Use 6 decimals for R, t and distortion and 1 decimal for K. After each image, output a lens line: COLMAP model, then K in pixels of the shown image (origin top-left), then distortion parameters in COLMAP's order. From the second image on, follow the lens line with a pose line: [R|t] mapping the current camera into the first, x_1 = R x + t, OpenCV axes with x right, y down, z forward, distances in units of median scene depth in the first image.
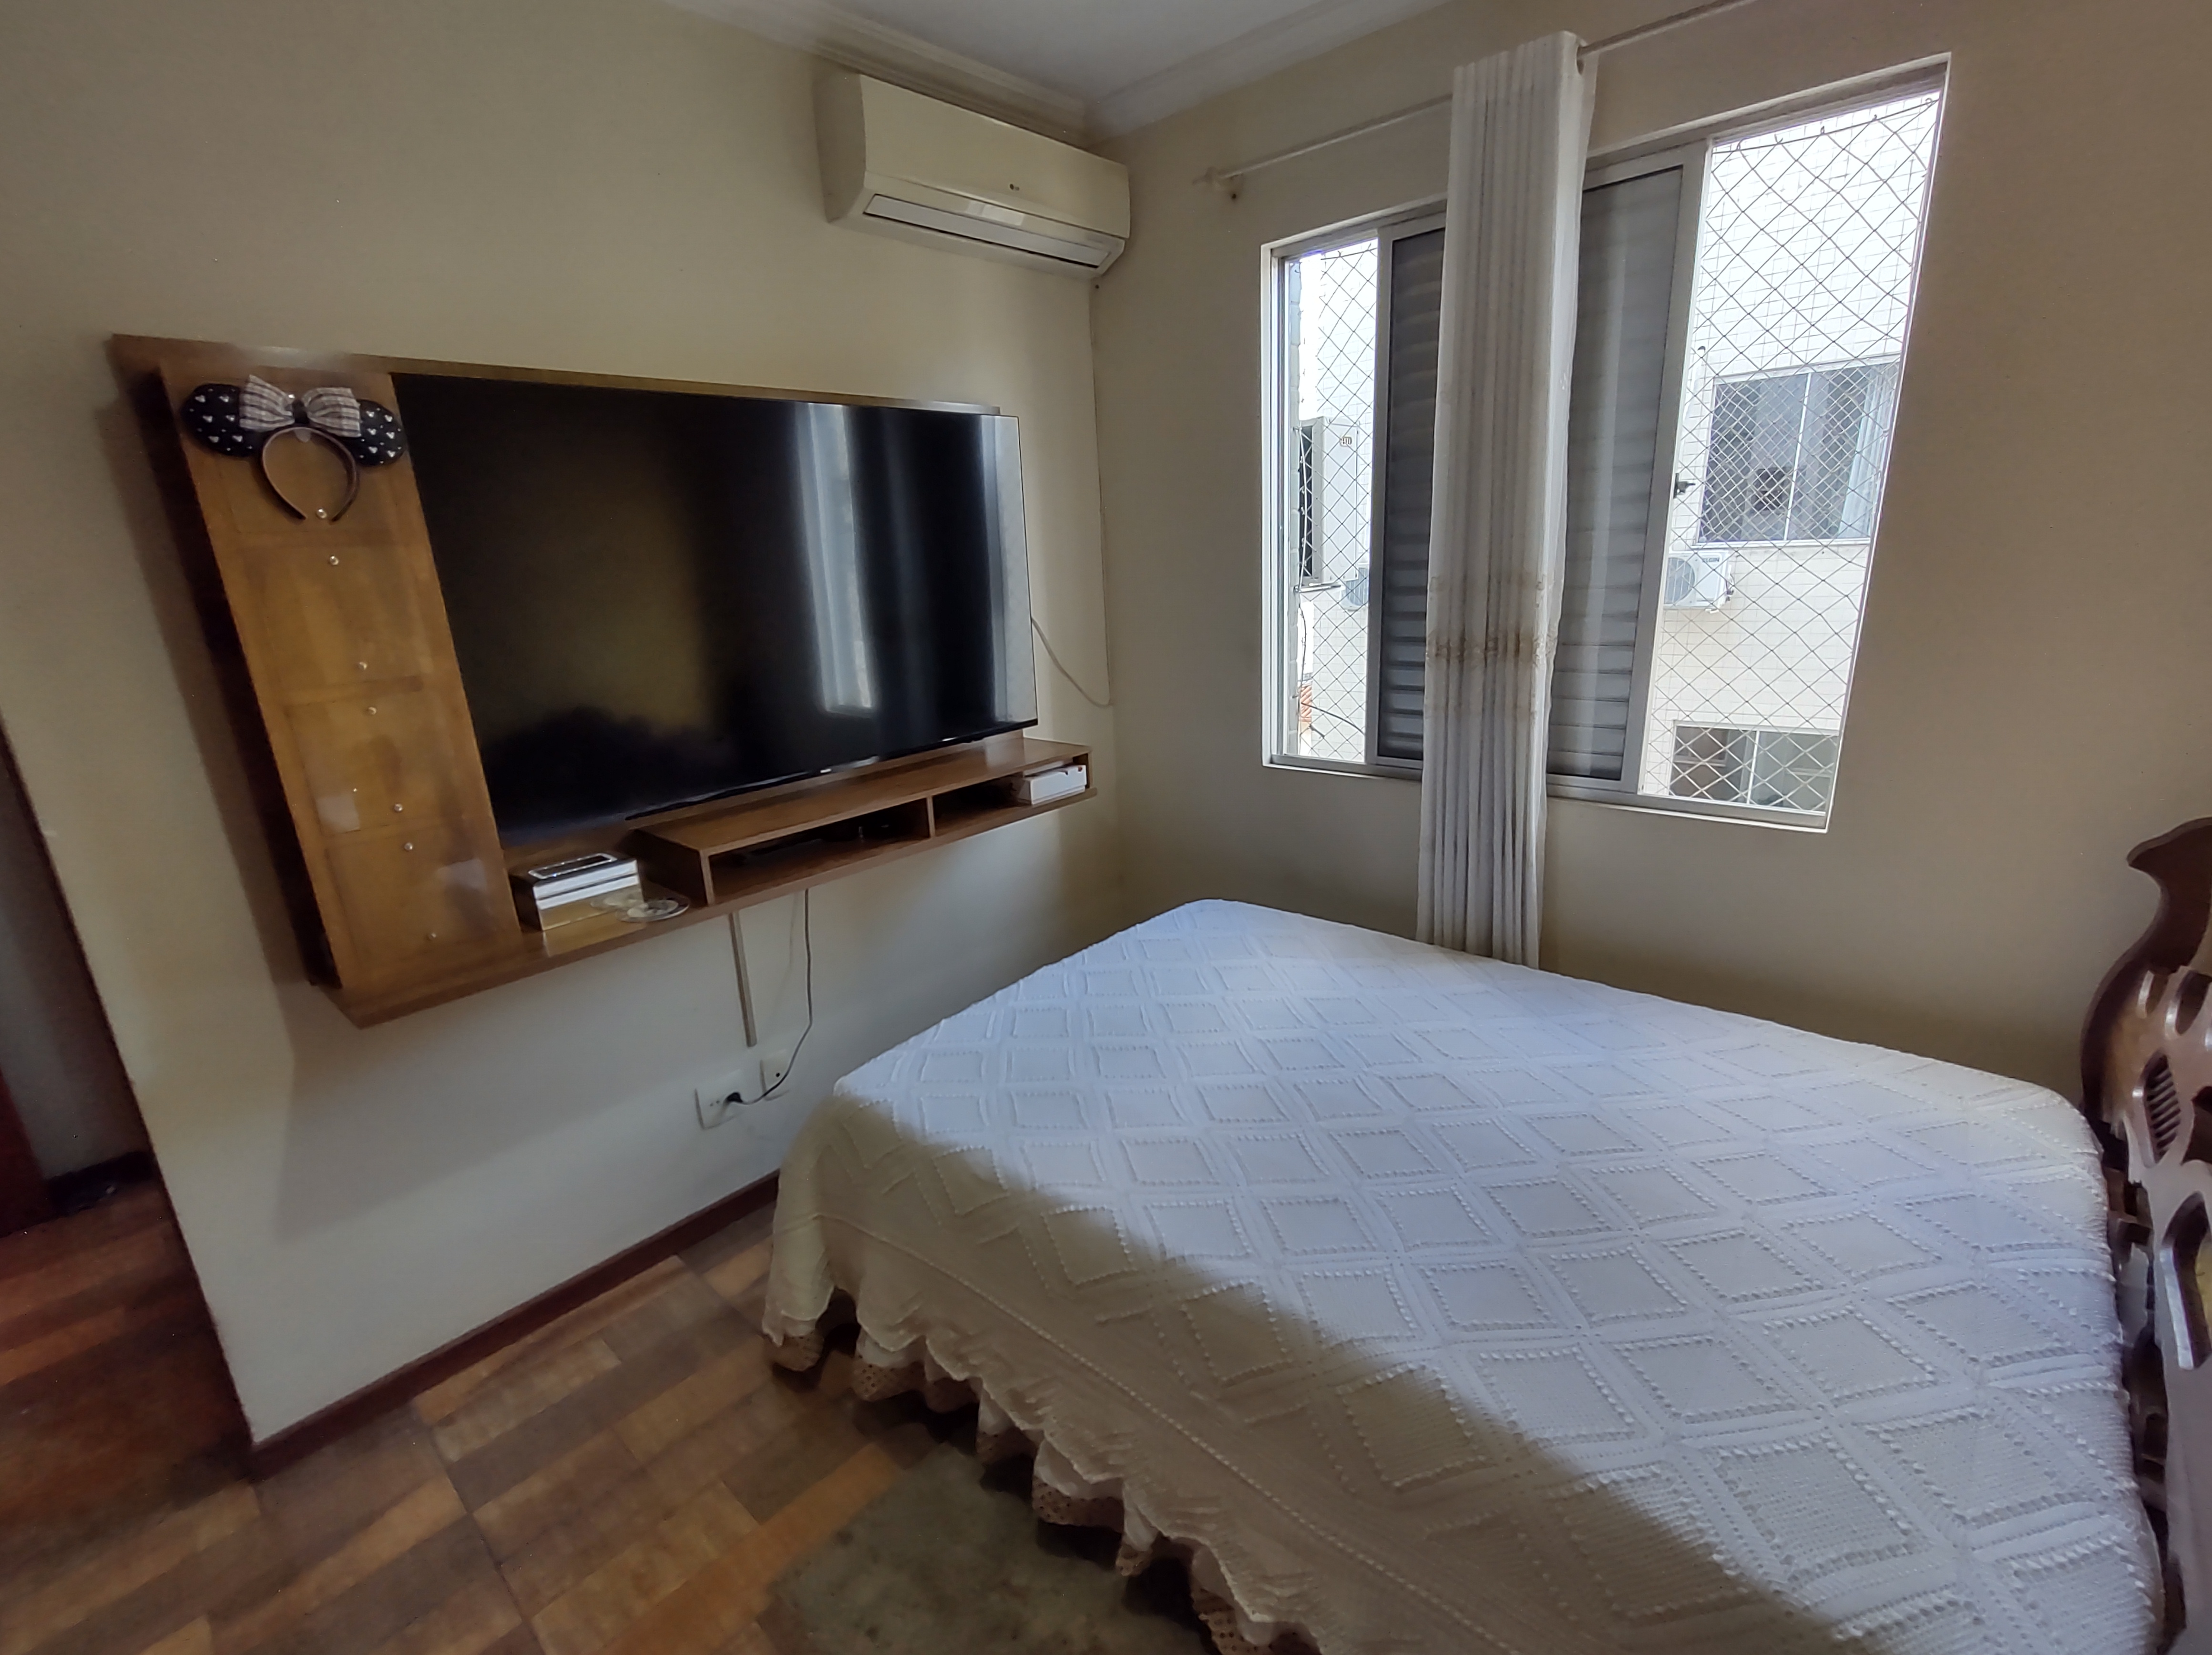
lens RADIAL K [[991.9, 0, 1092.8], [0, 991.9, 845.1], [0, 0, 1]] dist [0.001018, -0.000587]
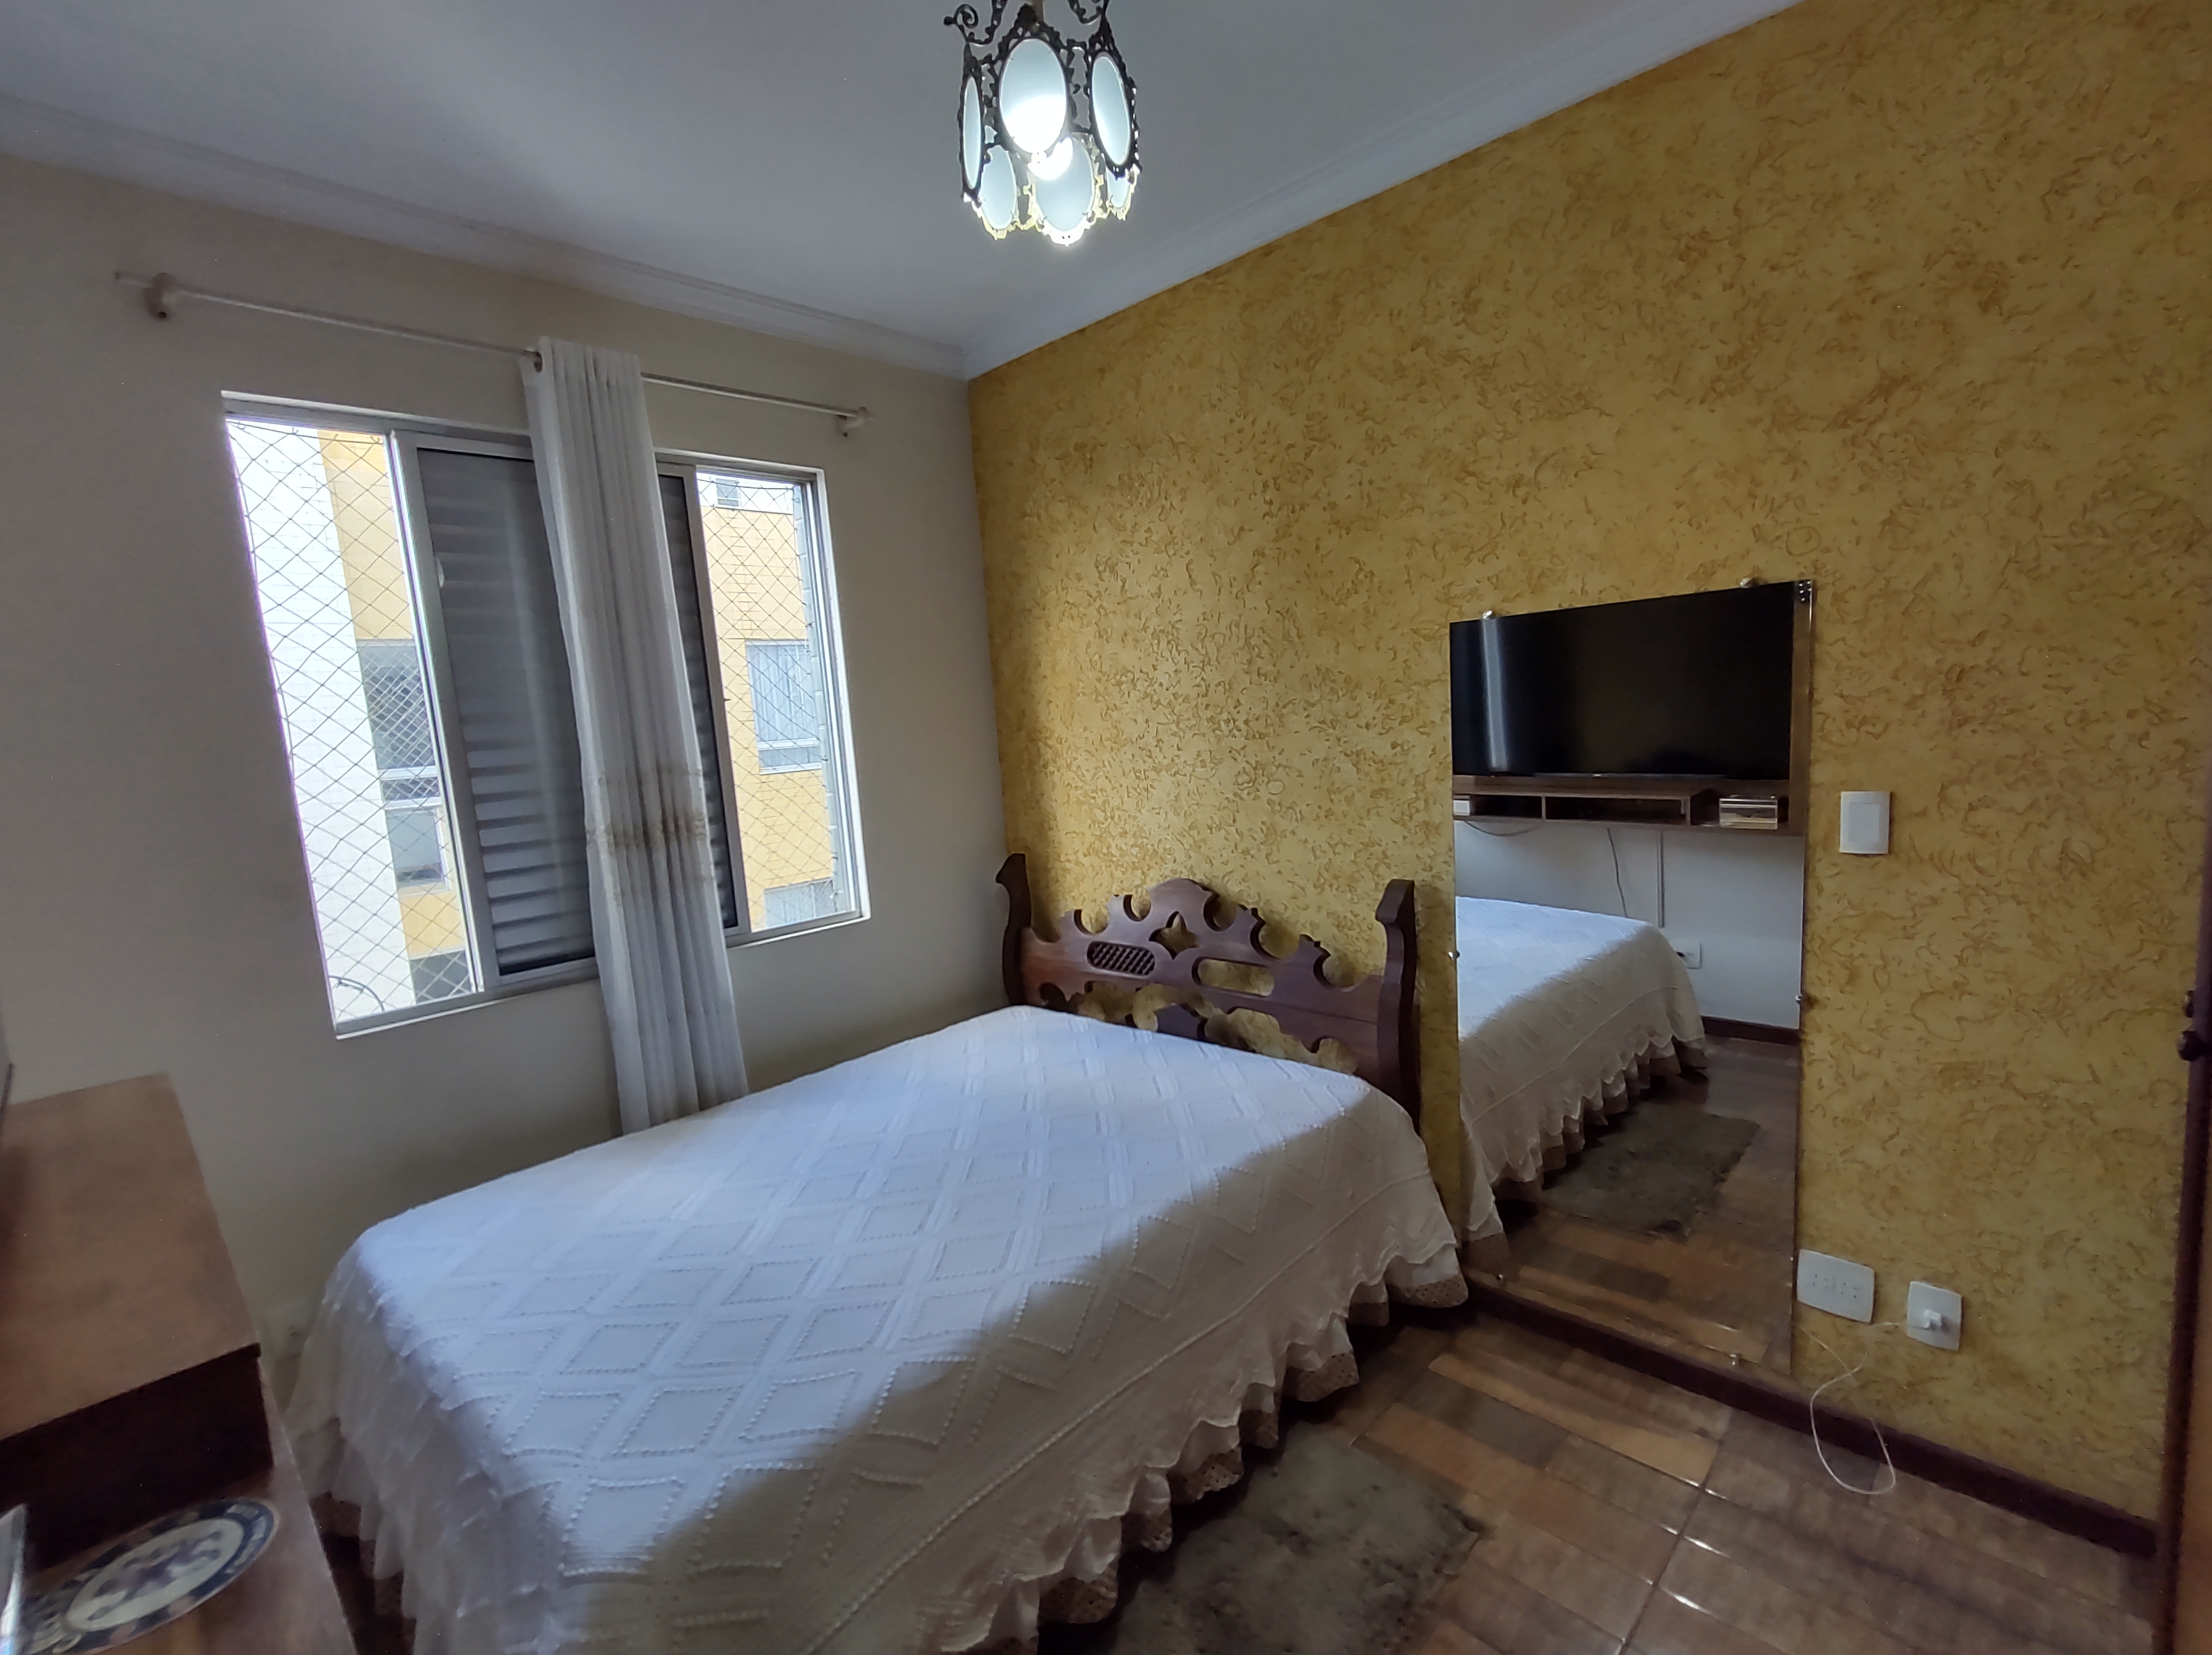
lens RADIAL K [[993.1, 0, 1091.3], [0, 993.1, 845.4], [0, 0, 1]] dist [-0.007389, 0.007829]
pose [[0.052899, -0.087243, 0.994782, -0.654687], [0.343967, 0.936807, 0.063868, -0.084606], [-0.937491, 0.338793, 0.079565, 0.441784]]
